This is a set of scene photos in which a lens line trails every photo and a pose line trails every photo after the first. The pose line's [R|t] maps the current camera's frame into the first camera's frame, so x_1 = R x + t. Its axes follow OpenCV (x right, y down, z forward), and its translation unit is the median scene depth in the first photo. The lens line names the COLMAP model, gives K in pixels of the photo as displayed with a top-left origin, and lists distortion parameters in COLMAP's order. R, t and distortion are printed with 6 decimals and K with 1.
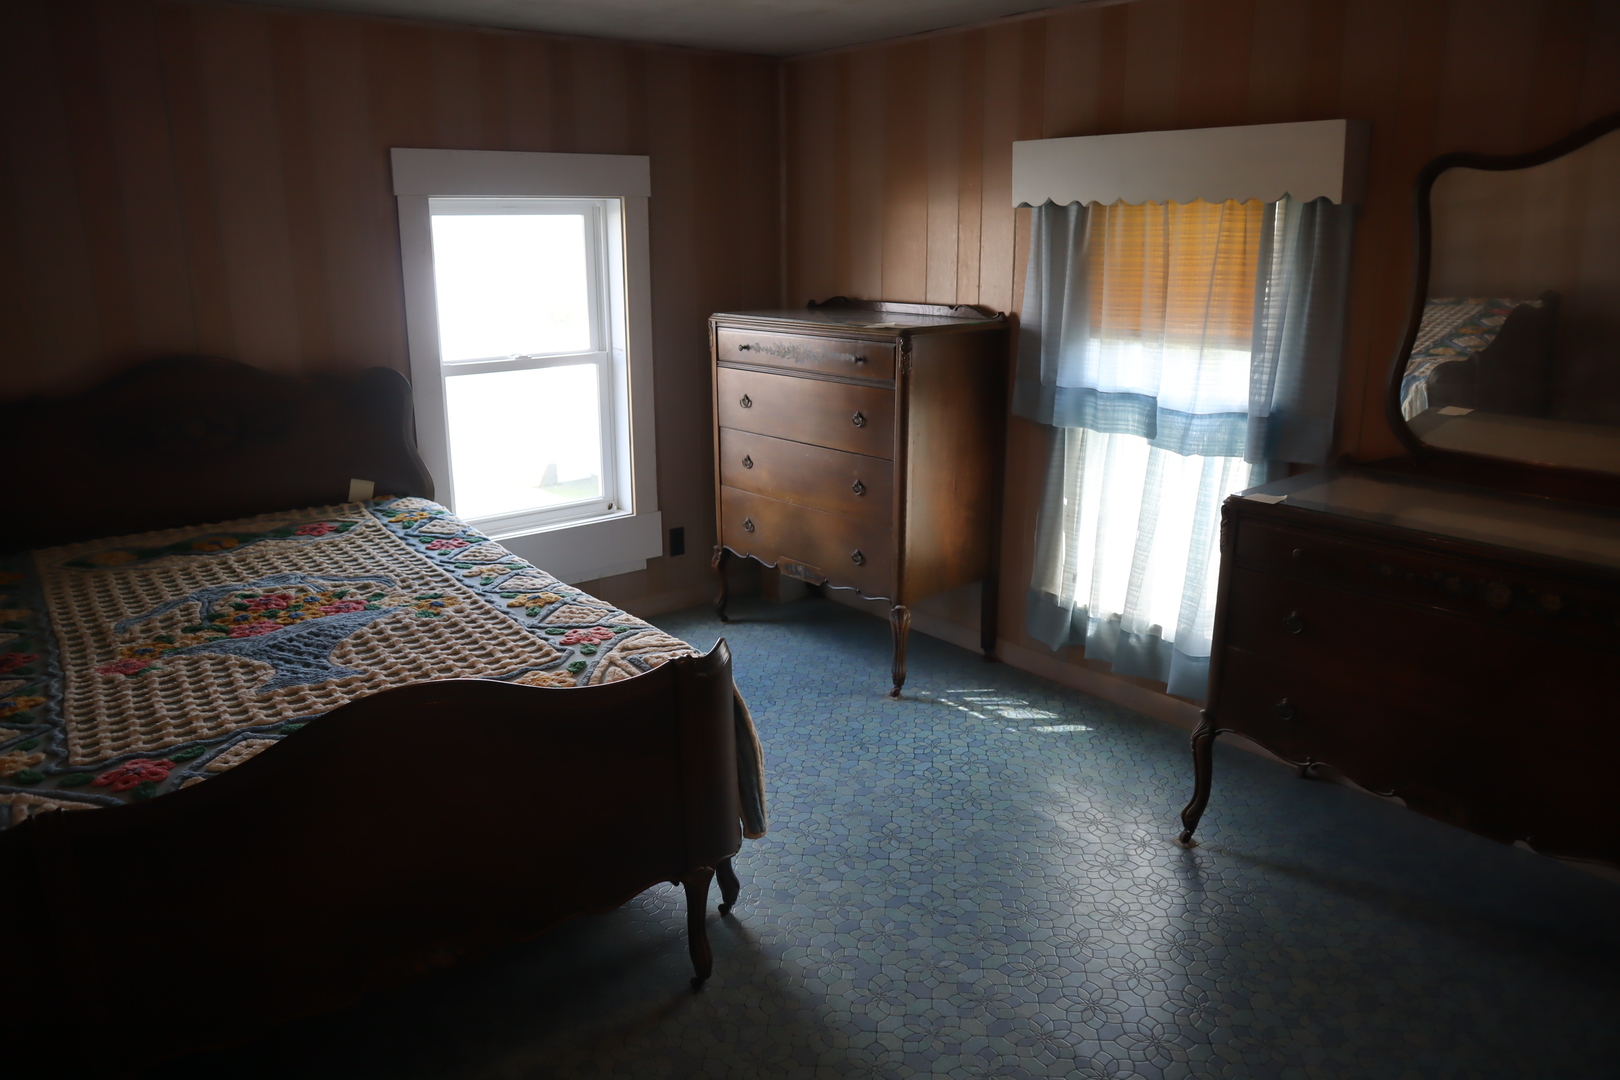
lens RADIAL K [[1122.5, 0, 810.0], [0, 1122.5, 540.0], [0, 0, 1]] dist [-0.069564, 0.004598]
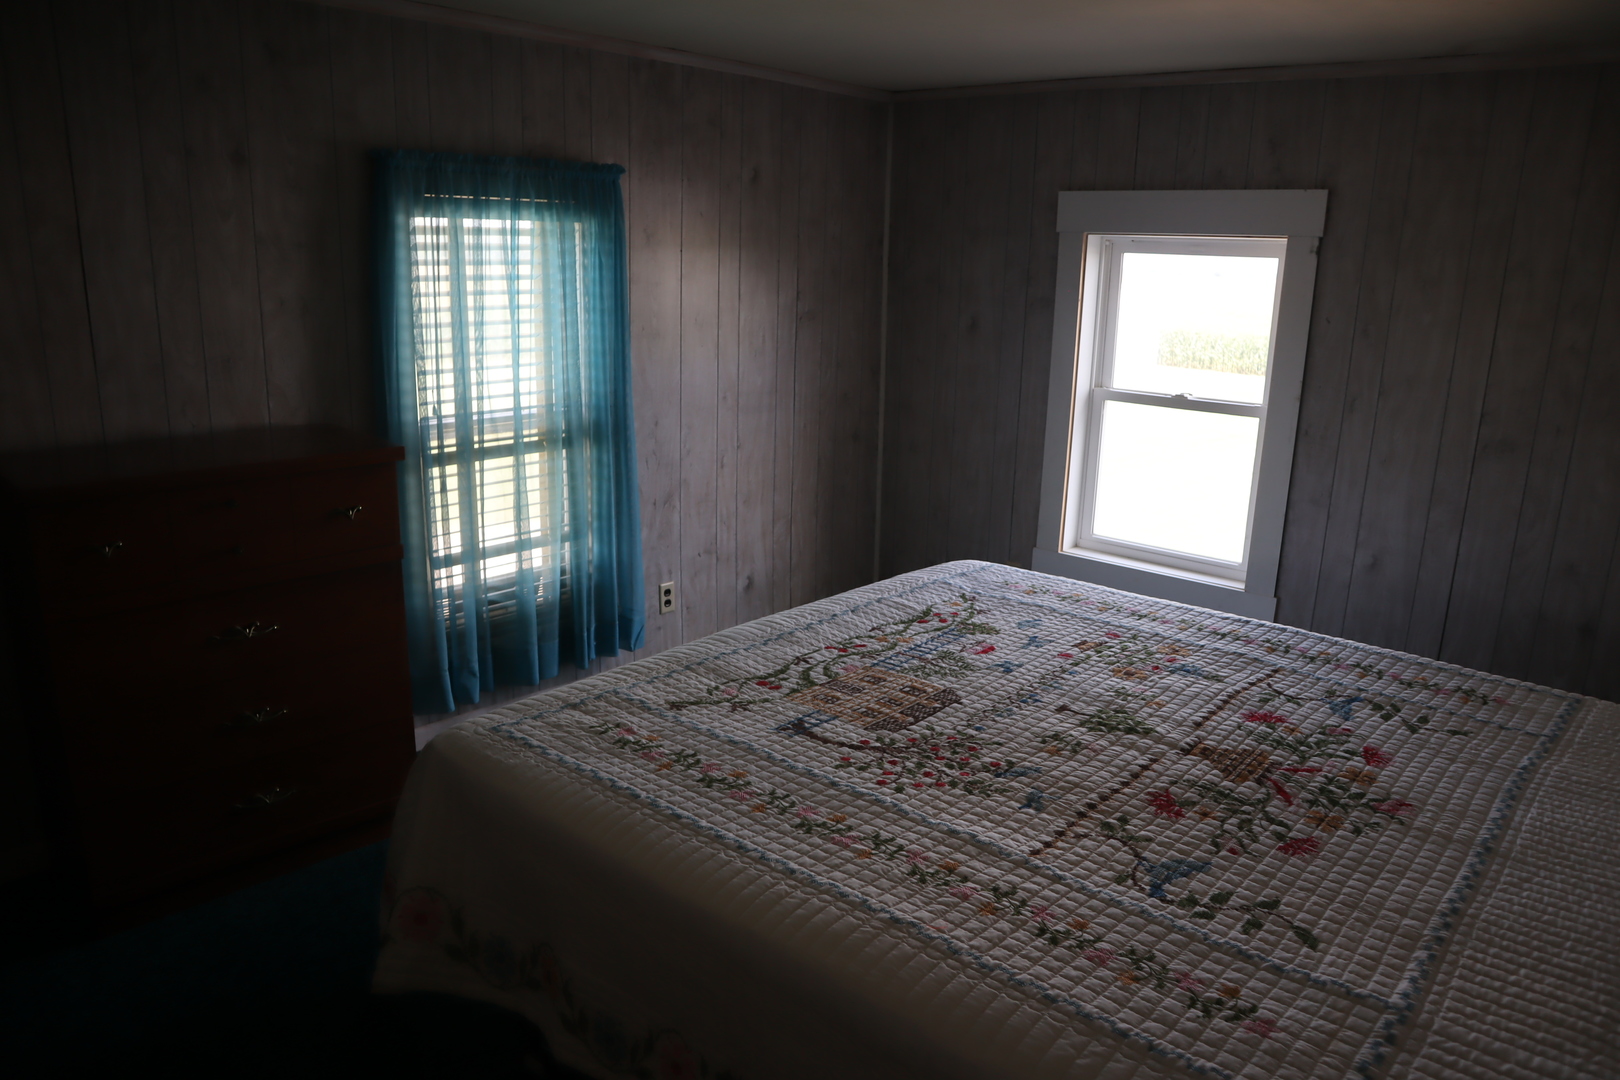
lens RADIAL K [[1122.5, 0, 810.0], [0, 1122.5, 540.0], [0, 0, 1]] dist [-0.069564, 0.004598]
pose [[0.158779, 0.254978, -0.953822, 0.674420], [-0.279918, 0.938063, 0.204168, -0.156090], [0.946803, 0.234574, 0.220317, 0.508889]]
